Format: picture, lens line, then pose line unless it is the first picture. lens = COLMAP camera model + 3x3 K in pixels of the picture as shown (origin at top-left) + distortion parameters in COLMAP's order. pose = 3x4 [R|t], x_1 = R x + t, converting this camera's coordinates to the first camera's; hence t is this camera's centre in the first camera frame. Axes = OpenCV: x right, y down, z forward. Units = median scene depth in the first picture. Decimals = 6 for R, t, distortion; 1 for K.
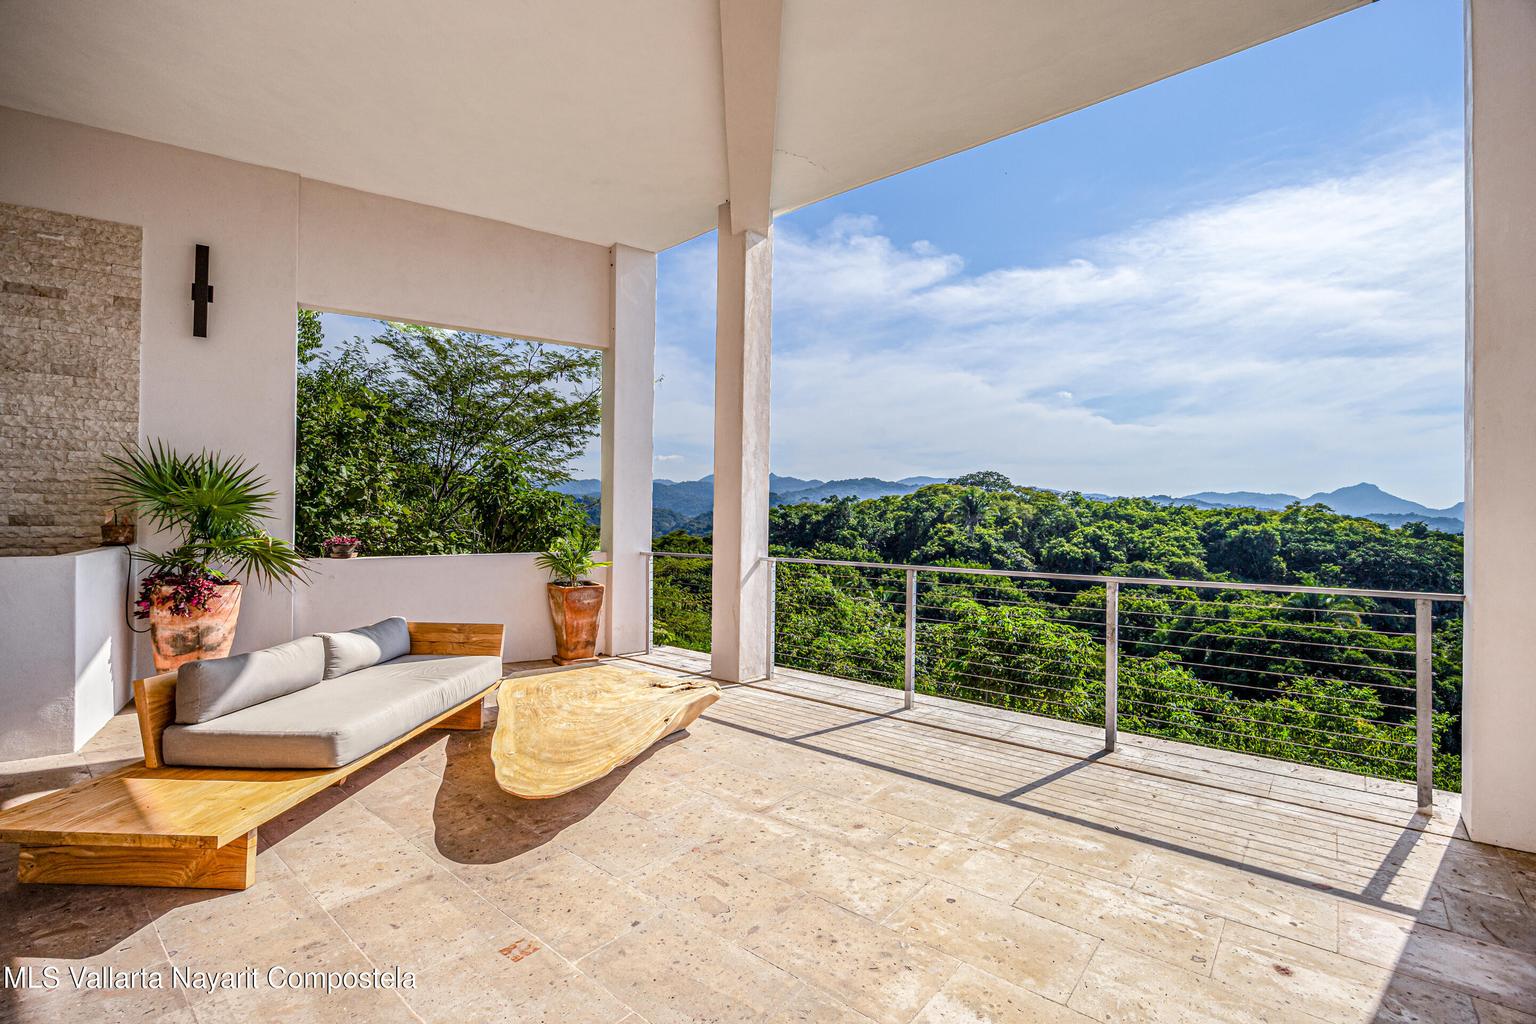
lens RADIAL K [[731.7, 0, 787.8], [0, 731.7, 490.6], [0, 0, 1]] dist [-0.002178, -0.000026]
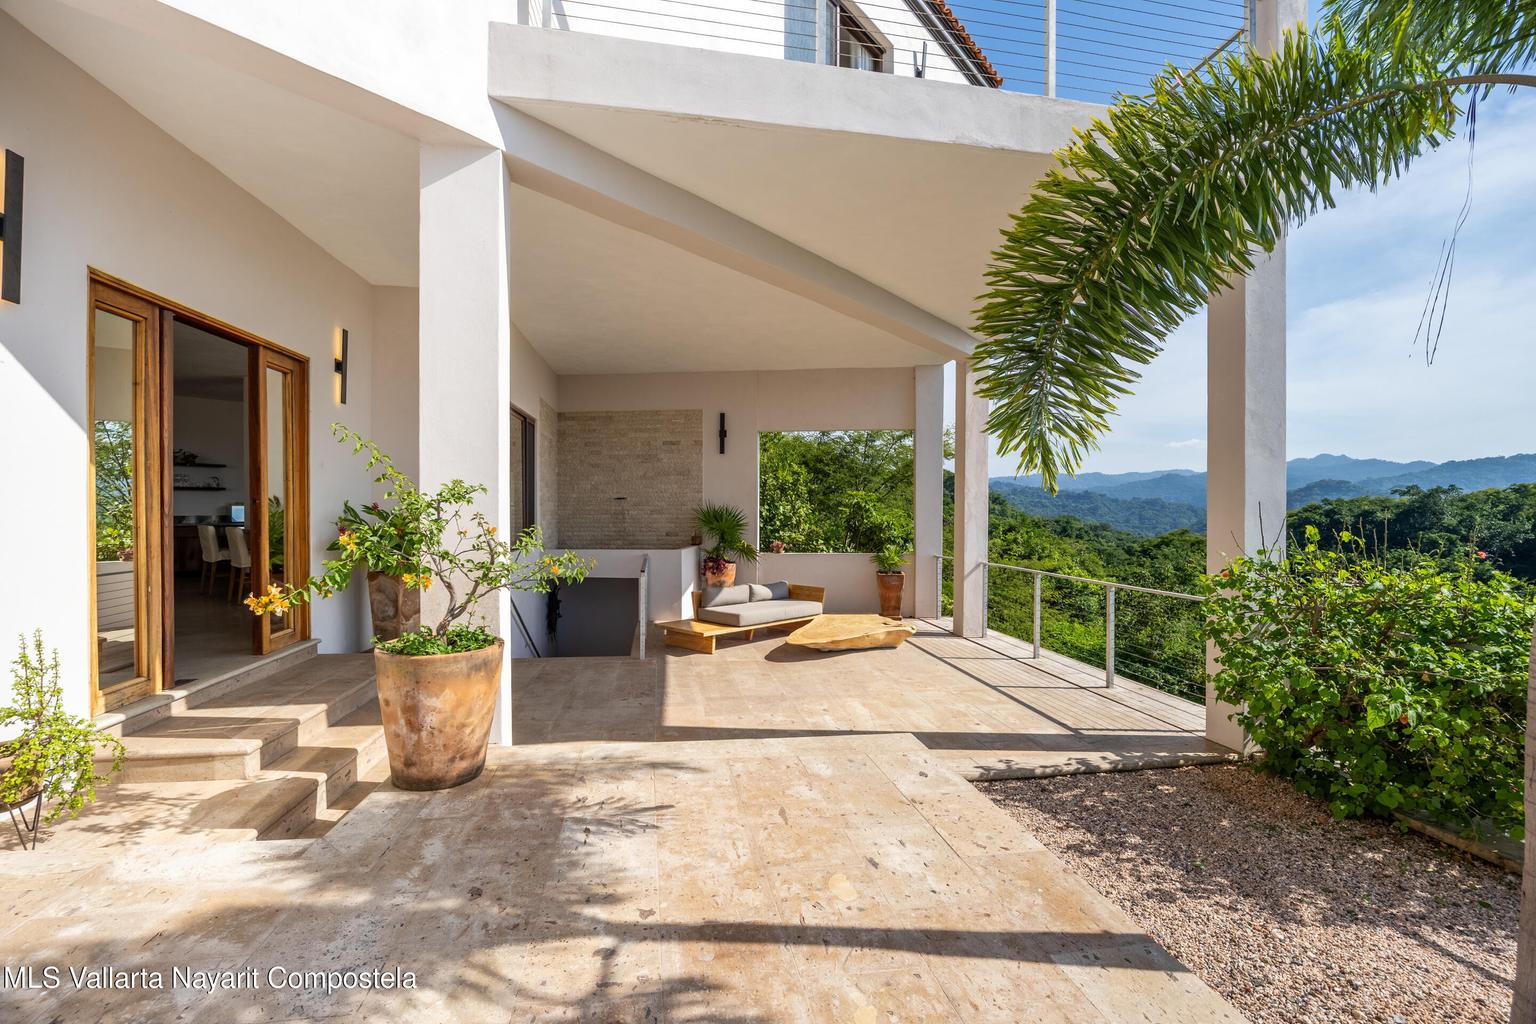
lens RADIAL K [[691.0, 0, 742.1], [0, 691.0, 509.3], [0, 0, 1]] dist [0.001517, -0.000345]
pose [[0.752817, 0.001344, -0.658228, 0.709902], [0.020058, 0.999487, 0.024981, -0.097671], [0.657924, -0.032009, 0.752404, -0.629337]]
